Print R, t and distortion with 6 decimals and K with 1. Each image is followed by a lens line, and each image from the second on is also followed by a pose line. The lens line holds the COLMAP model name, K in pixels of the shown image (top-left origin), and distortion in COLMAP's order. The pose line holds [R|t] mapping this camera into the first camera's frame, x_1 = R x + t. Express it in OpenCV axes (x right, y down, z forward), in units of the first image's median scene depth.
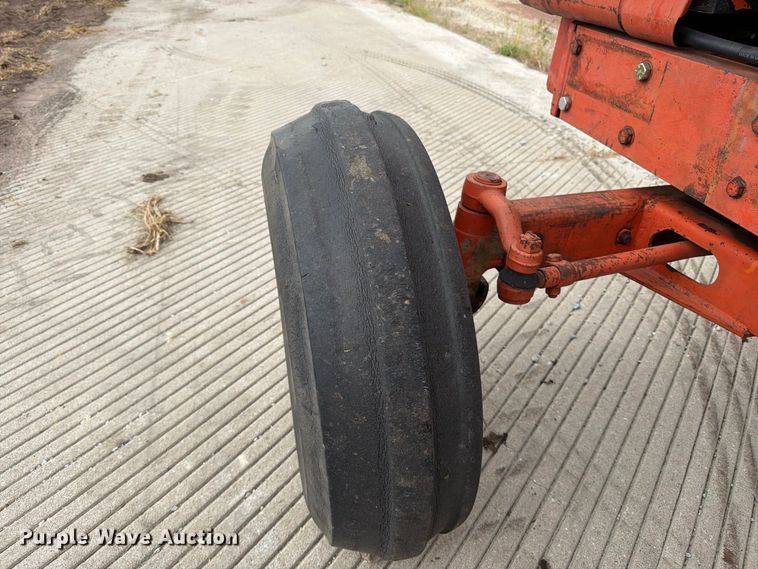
lens RADIAL K [[536.7, 0, 374.5], [0, 536.7, 287.1], [0, 0, 1]] dist [0.035322, -0.046621]
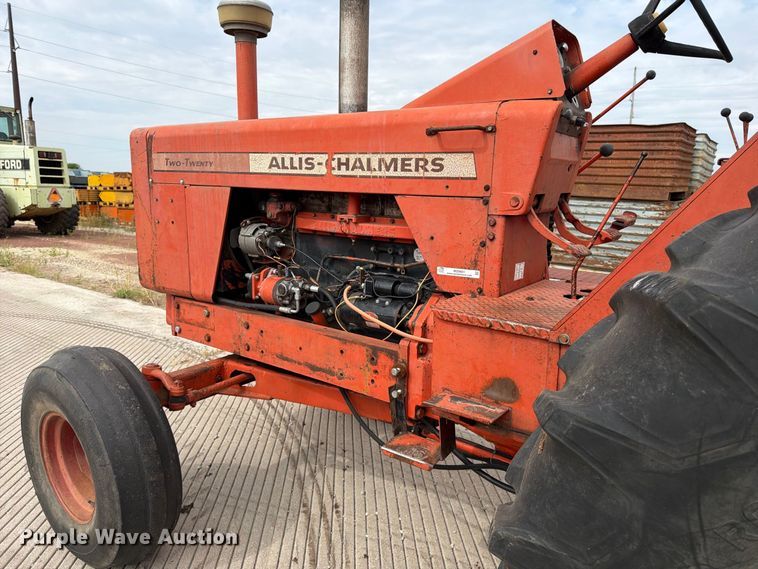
lens RADIAL K [[536.7, 0, 371.0], [0, 536.7, 292.0], [0, 0, 1]] dist [0.035322, -0.046621]
pose [[0.775626, -0.123896, 0.618913, -0.132257], [0.347032, 0.902750, -0.254188, 0.123995], [-0.527231, 0.411937, 0.743192, -0.388520]]
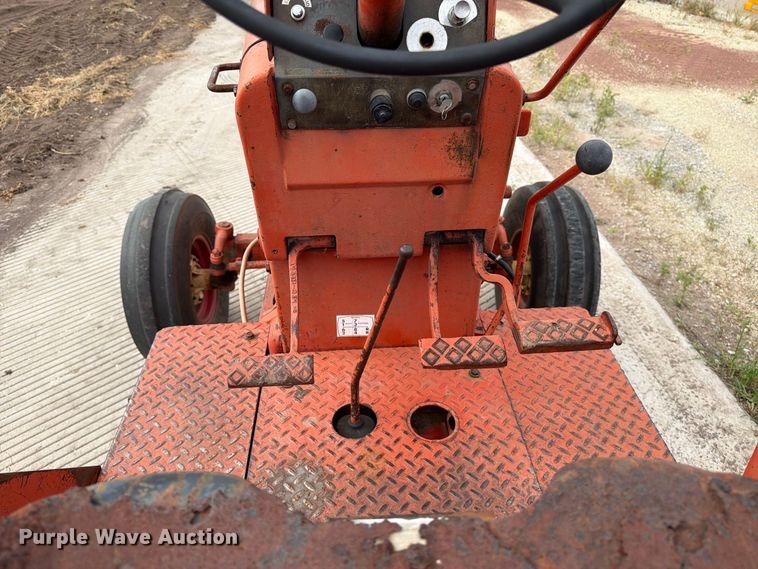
lens RADIAL K [[536.7, 0, 380.4], [0, 536.7, 287.7], [0, 0, 1]] dist [0.035322, -0.046621]
pose [[0.983418, 0.092636, -0.155909, 0.387601], [-0.088414, 0.995510, 0.033813, -0.017008], [0.158341, -0.019467, 0.987193, -0.387293]]
